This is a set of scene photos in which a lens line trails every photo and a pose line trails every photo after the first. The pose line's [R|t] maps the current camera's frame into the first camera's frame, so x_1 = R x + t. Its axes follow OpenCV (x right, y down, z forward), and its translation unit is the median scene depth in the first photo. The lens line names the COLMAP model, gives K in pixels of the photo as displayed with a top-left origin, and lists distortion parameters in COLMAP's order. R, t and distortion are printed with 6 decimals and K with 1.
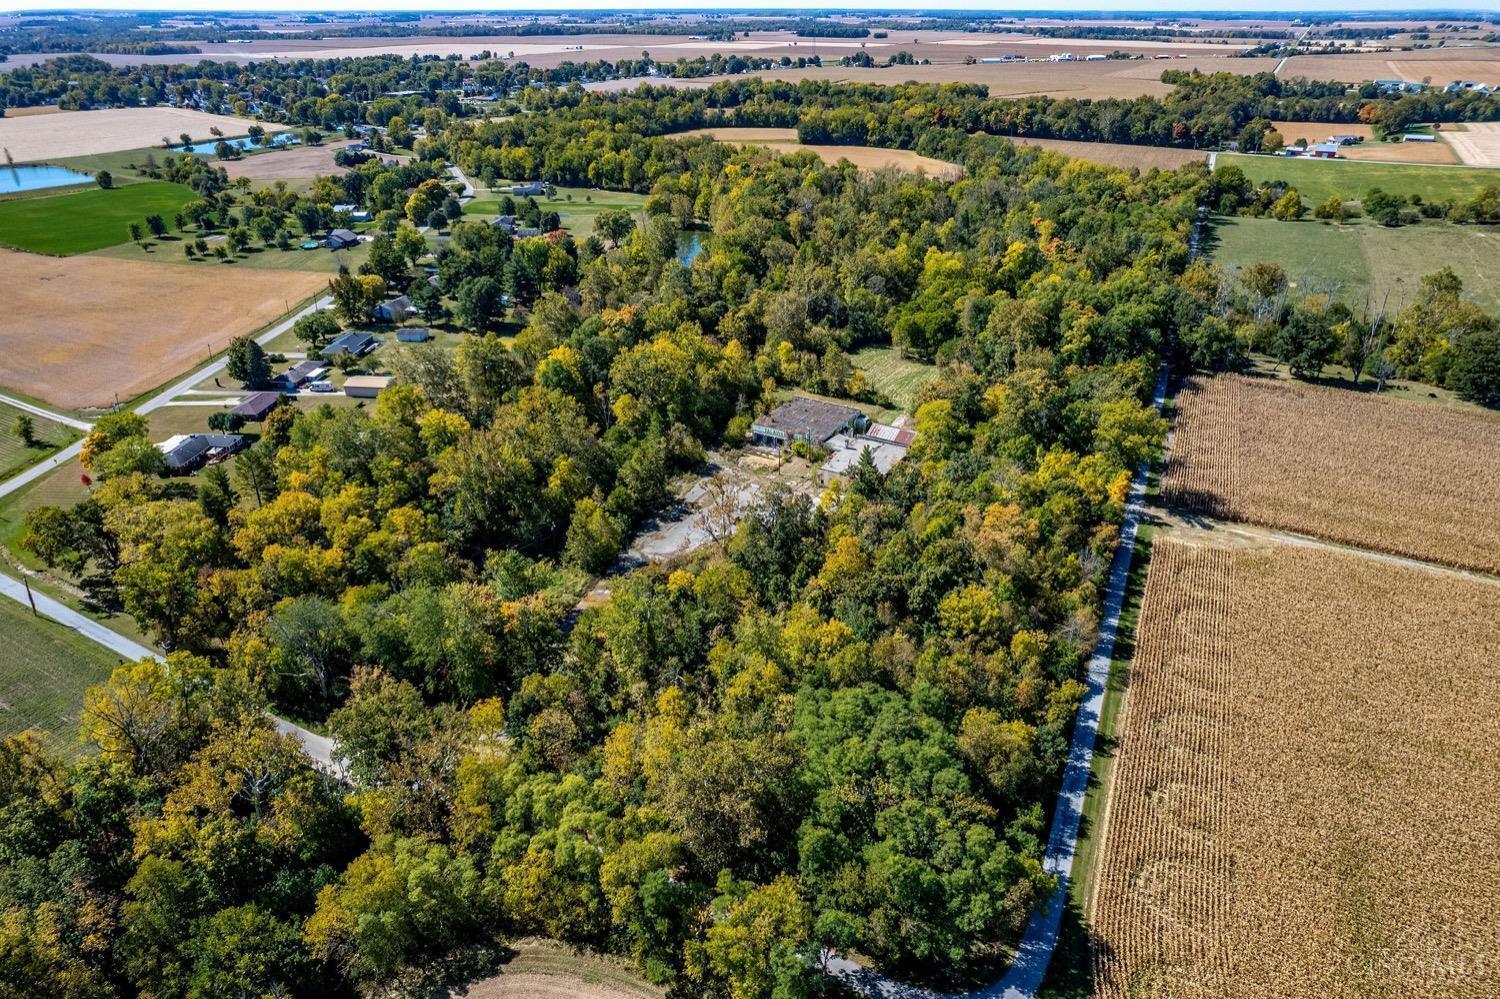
lens RADIAL K [[958.3, 0, 754.8], [0, 958.3, 502.0], [0, 0, 1]] dist [-0.087504, 0.083459]
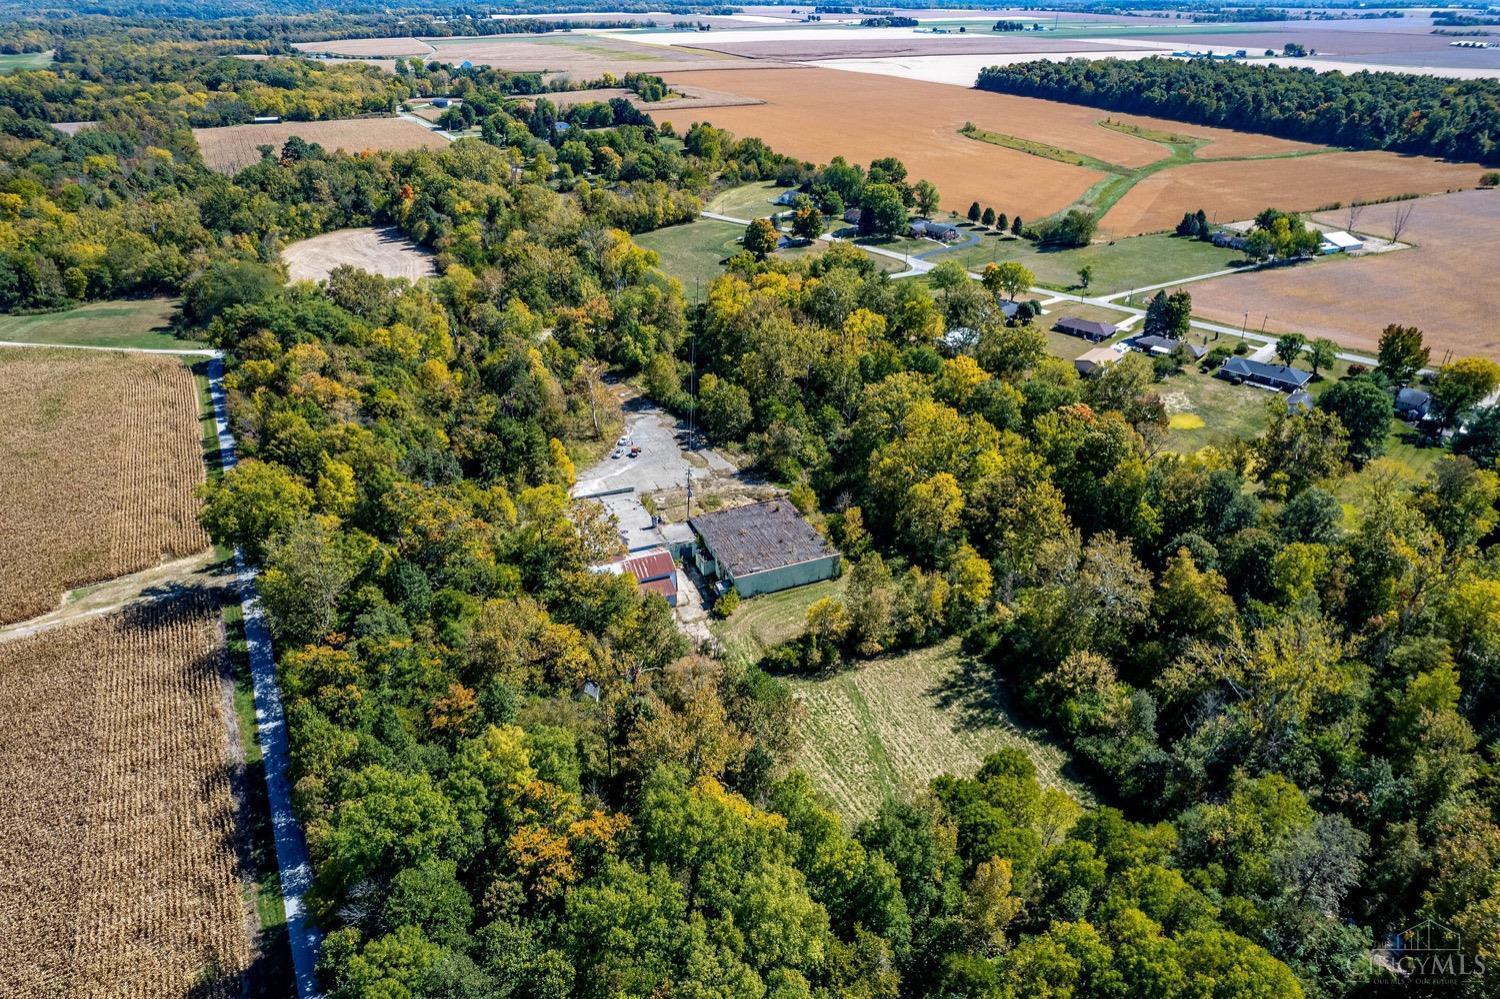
lens RADIAL K [[958.3, 0, 754.8], [0, 958.3, 502.0], [0, 0, 1]] dist [-0.087504, 0.083459]
pose [[-0.592136, 0.391251, -0.704484, 0.285242], [-0.372510, 0.642315, 0.669827, -0.303031], [0.714571, 0.659056, -0.234592, 0.607325]]
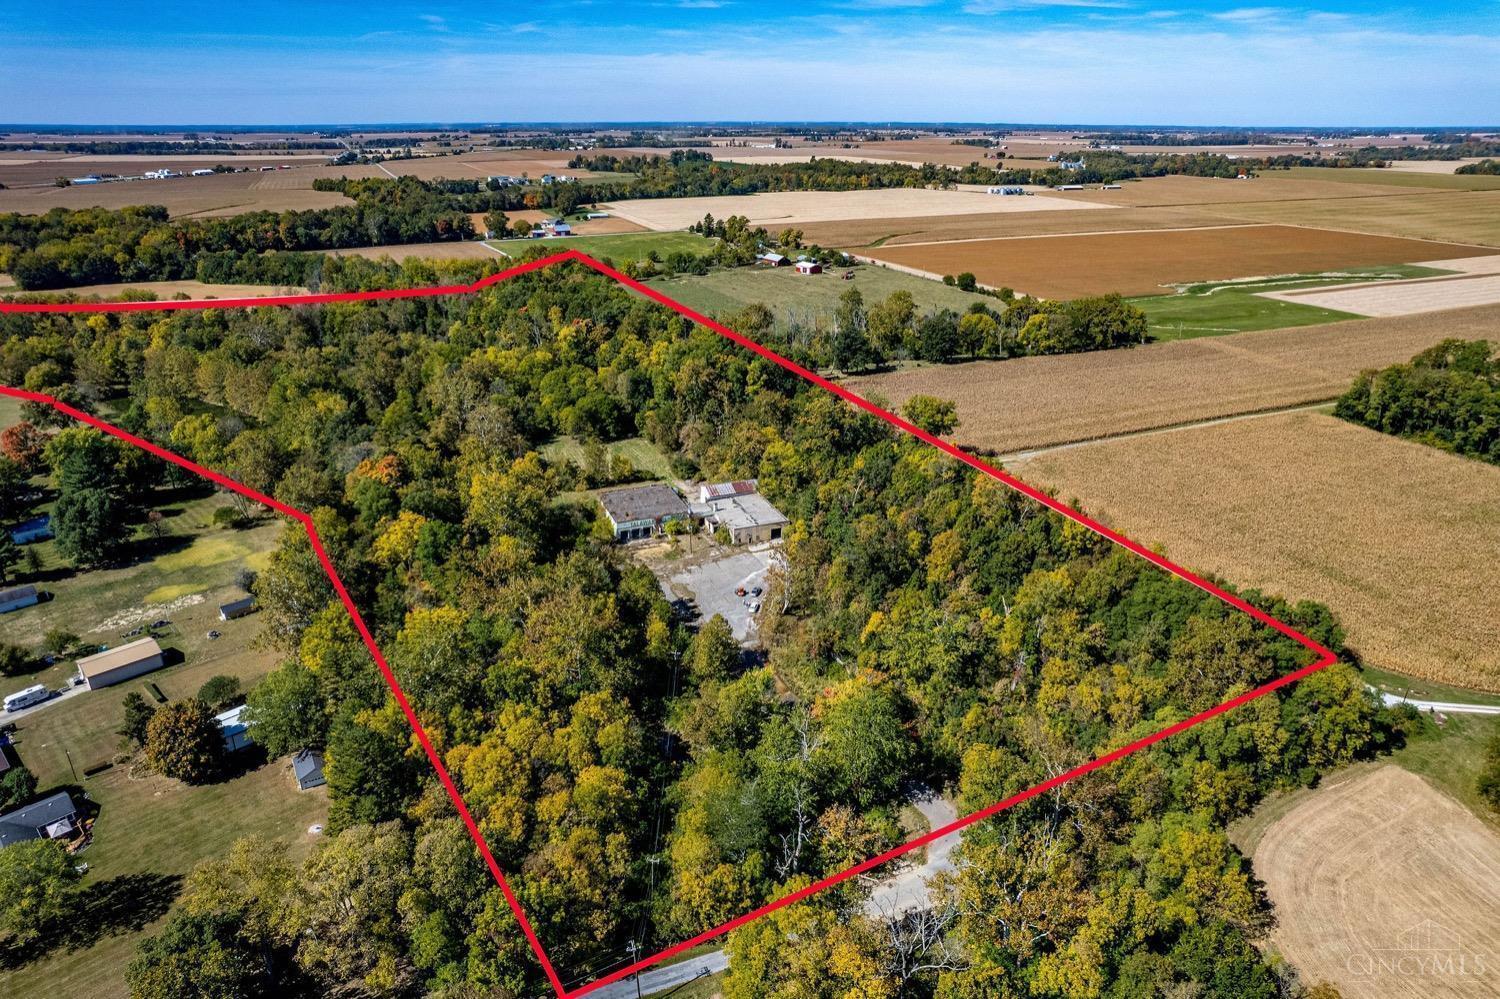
lens RADIAL K [[958.3, 0, 754.8], [0, 958.3, 502.0], [0, 0, 1]] dist [-0.087504, 0.083459]
pose [[0.611966, -0.297072, 0.732971, -0.333370], [0.368808, 0.927030, 0.067802, -0.061631], [-0.699627, 0.228833, 0.676873, 0.117051]]
